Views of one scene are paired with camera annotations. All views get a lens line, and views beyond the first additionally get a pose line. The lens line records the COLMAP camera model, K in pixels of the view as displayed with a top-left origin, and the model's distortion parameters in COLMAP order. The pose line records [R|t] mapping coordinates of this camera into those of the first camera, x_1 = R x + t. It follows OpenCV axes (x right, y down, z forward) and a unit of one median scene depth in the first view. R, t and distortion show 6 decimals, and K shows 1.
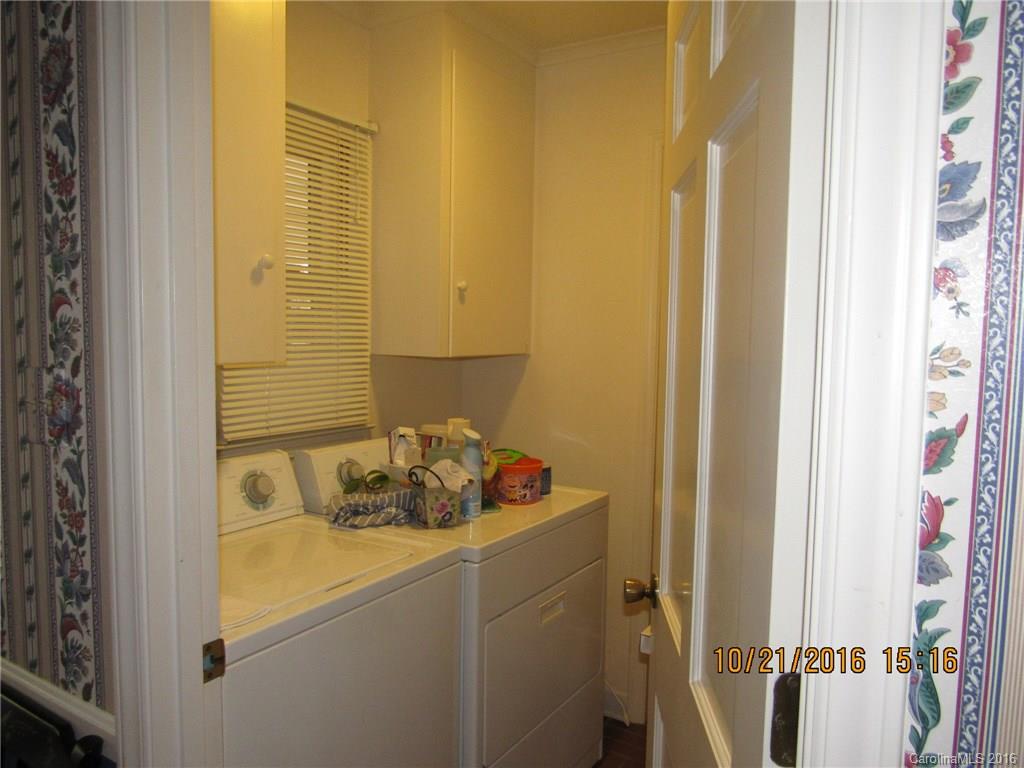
lens RADIAL K [[730.7, 0, 511.4], [0, 730.7, 383.3], [0, 0, 1]] dist [-0.010604, -0.004713]
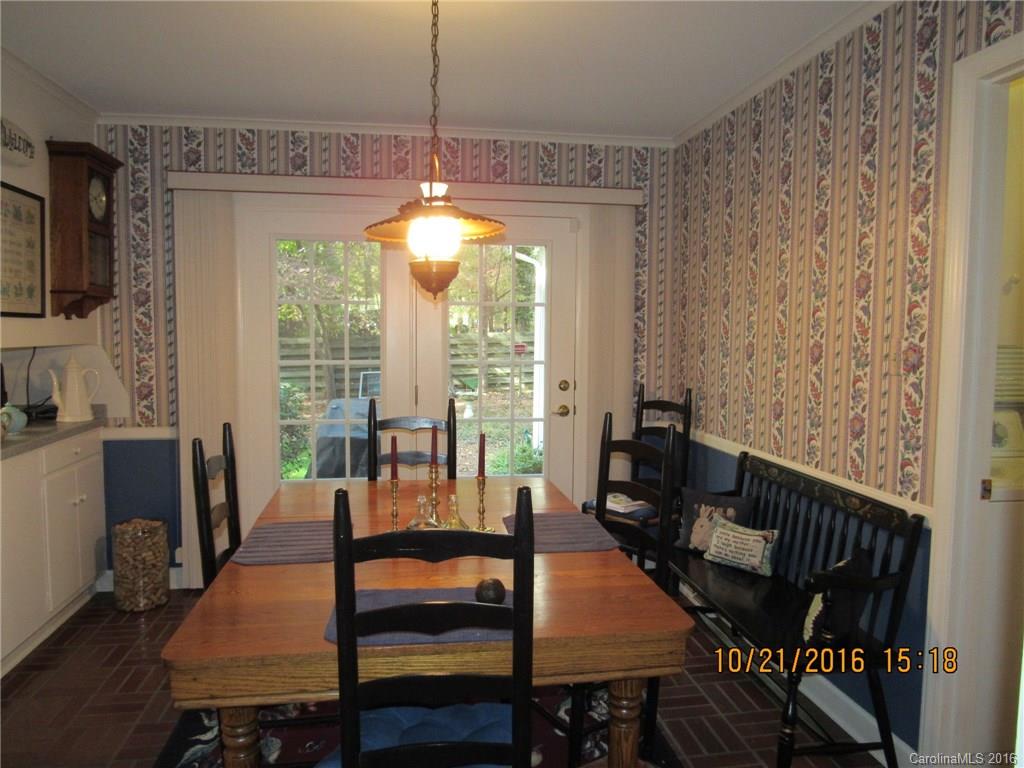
lens RADIAL K [[730.7, 0, 509.8], [0, 730.7, 385.2], [0, 0, 1]] dist [-0.010604, -0.004713]
pose [[0.645037, 0.045768, -0.762780, 0.236392], [-0.051831, 0.998526, 0.016082, 0.140129], [0.762391, 0.029162, 0.646459, -1.232946]]
